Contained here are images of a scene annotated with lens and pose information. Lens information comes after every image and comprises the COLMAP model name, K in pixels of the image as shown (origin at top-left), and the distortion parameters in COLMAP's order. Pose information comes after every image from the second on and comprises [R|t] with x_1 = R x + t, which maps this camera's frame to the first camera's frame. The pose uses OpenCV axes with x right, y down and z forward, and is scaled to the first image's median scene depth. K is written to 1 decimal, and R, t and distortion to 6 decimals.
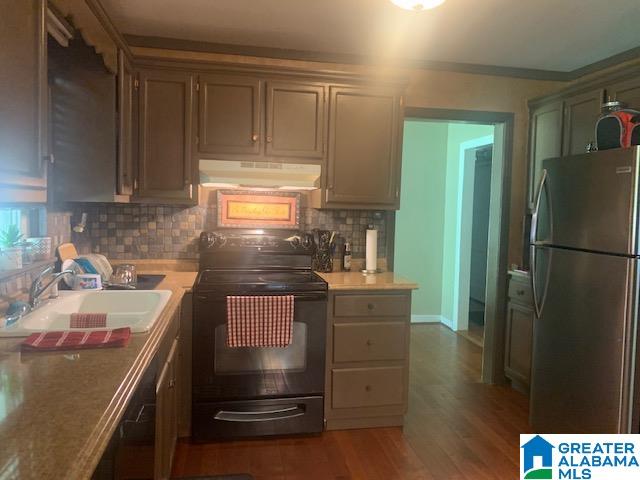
lens RADIAL K [[494.0, 0, 320.0], [0, 494.0, 240.0], [0, 0, 1]] dist [0.011921, -0.001660]
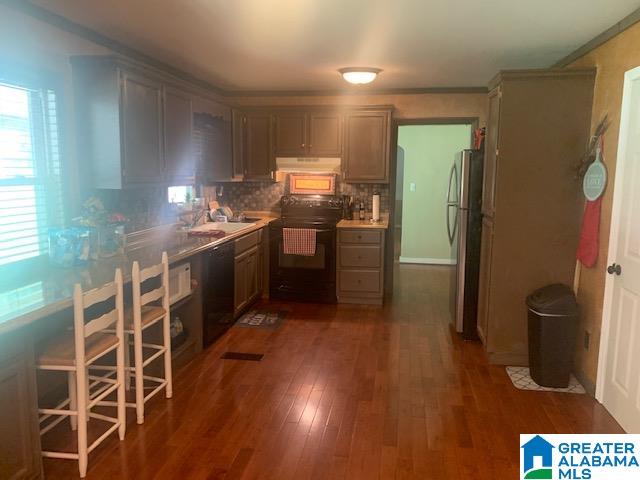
lens RADIAL K [[494.0, 0, 320.0], [0, 494.0, 240.0], [0, 0, 1]] dist [0.011921, -0.001660]
pose [[0.943697, 0.031889, -0.329269, 0.501442], [-0.009816, 0.997604, 0.068482, 0.018553], [0.330664, -0.061394, 0.941749, -0.686269]]
